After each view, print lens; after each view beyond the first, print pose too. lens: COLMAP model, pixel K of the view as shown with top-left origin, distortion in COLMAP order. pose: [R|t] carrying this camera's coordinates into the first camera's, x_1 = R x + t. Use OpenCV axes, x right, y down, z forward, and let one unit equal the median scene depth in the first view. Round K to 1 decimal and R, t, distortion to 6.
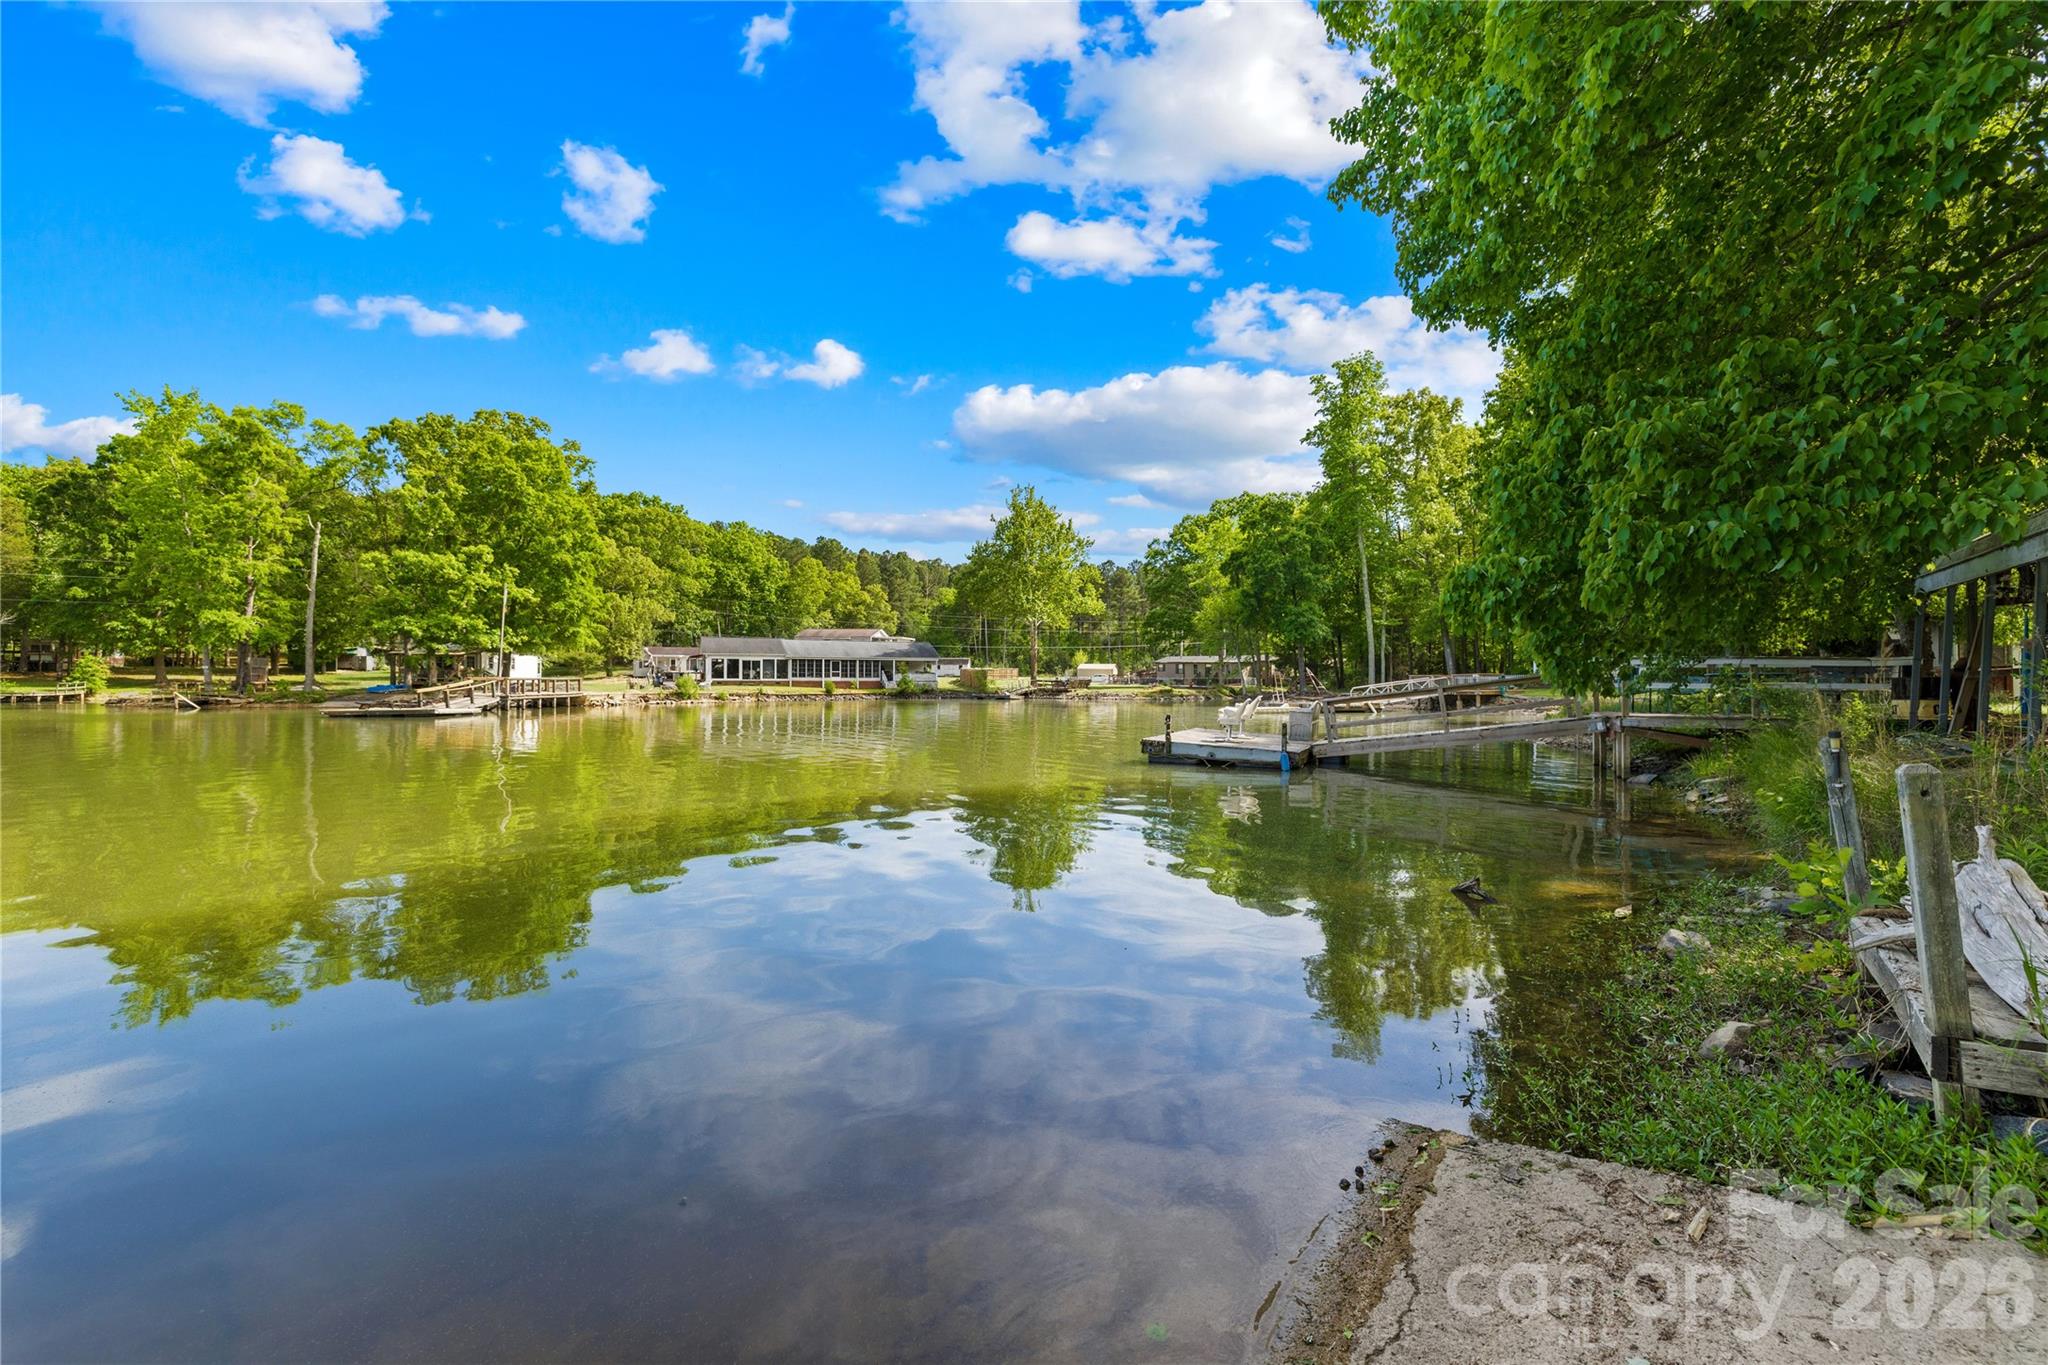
lens RADIAL K [[874.5, 0, 1011.2], [0, 874.5, 675.5], [0, 0, 1]] dist [-0.000417, -0.000288]
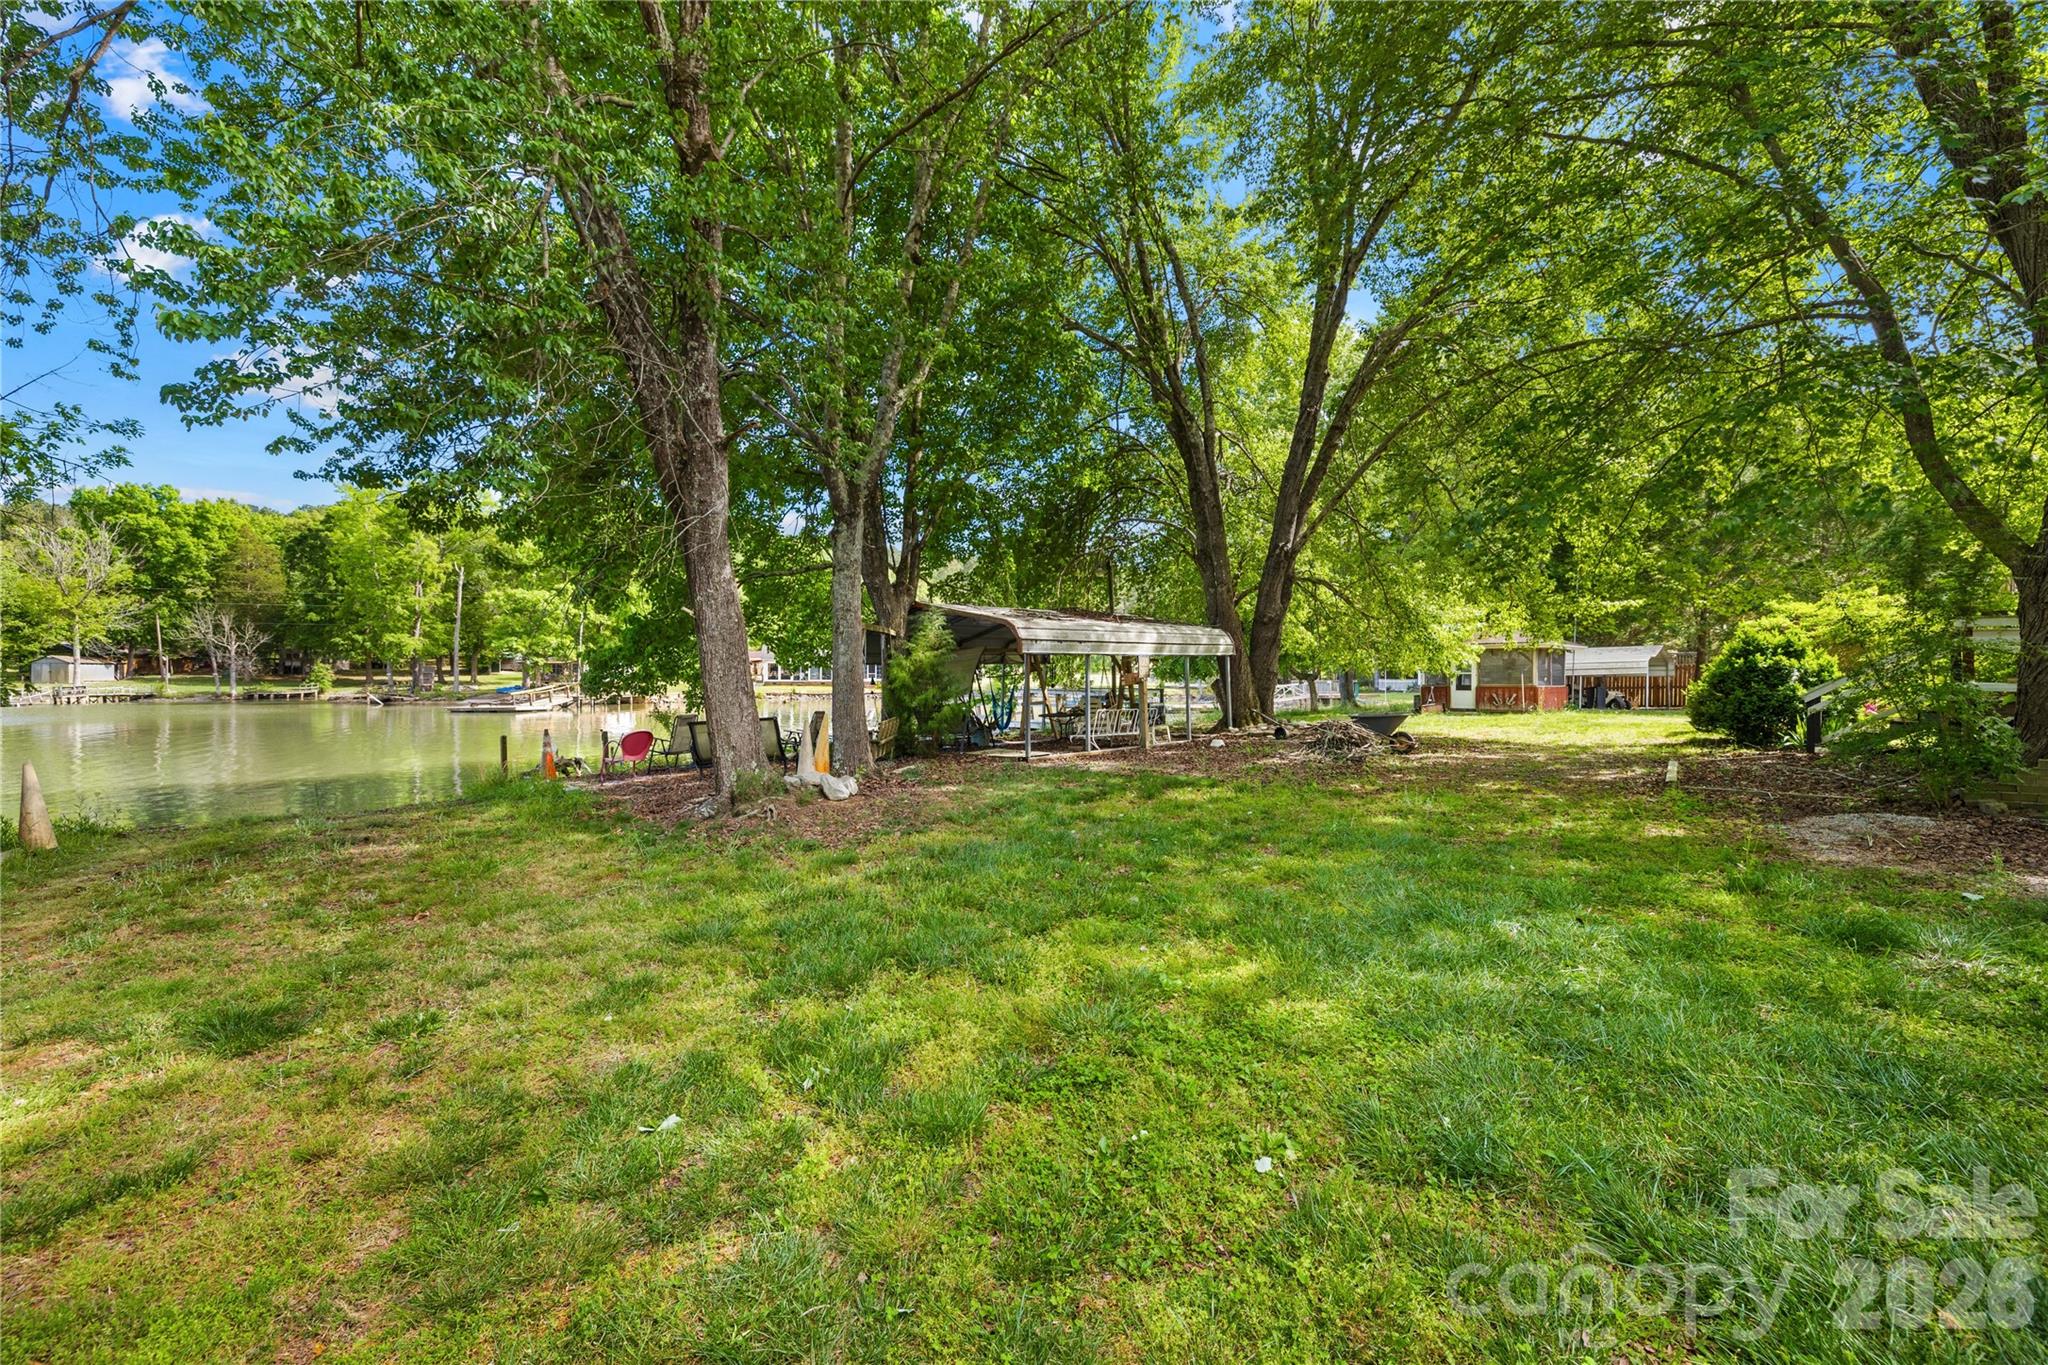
lens RADIAL K [[874.5, 0, 1017.4], [0, 874.5, 672.1], [0, 0, 1]] dist [-0.000417, -0.000288]
pose [[0.987884, -0.002096, -0.155178, 0.369305], [0.003134, 0.999974, 0.006441, -0.025423], [0.155160, -0.006849, 0.987866, -0.284092]]
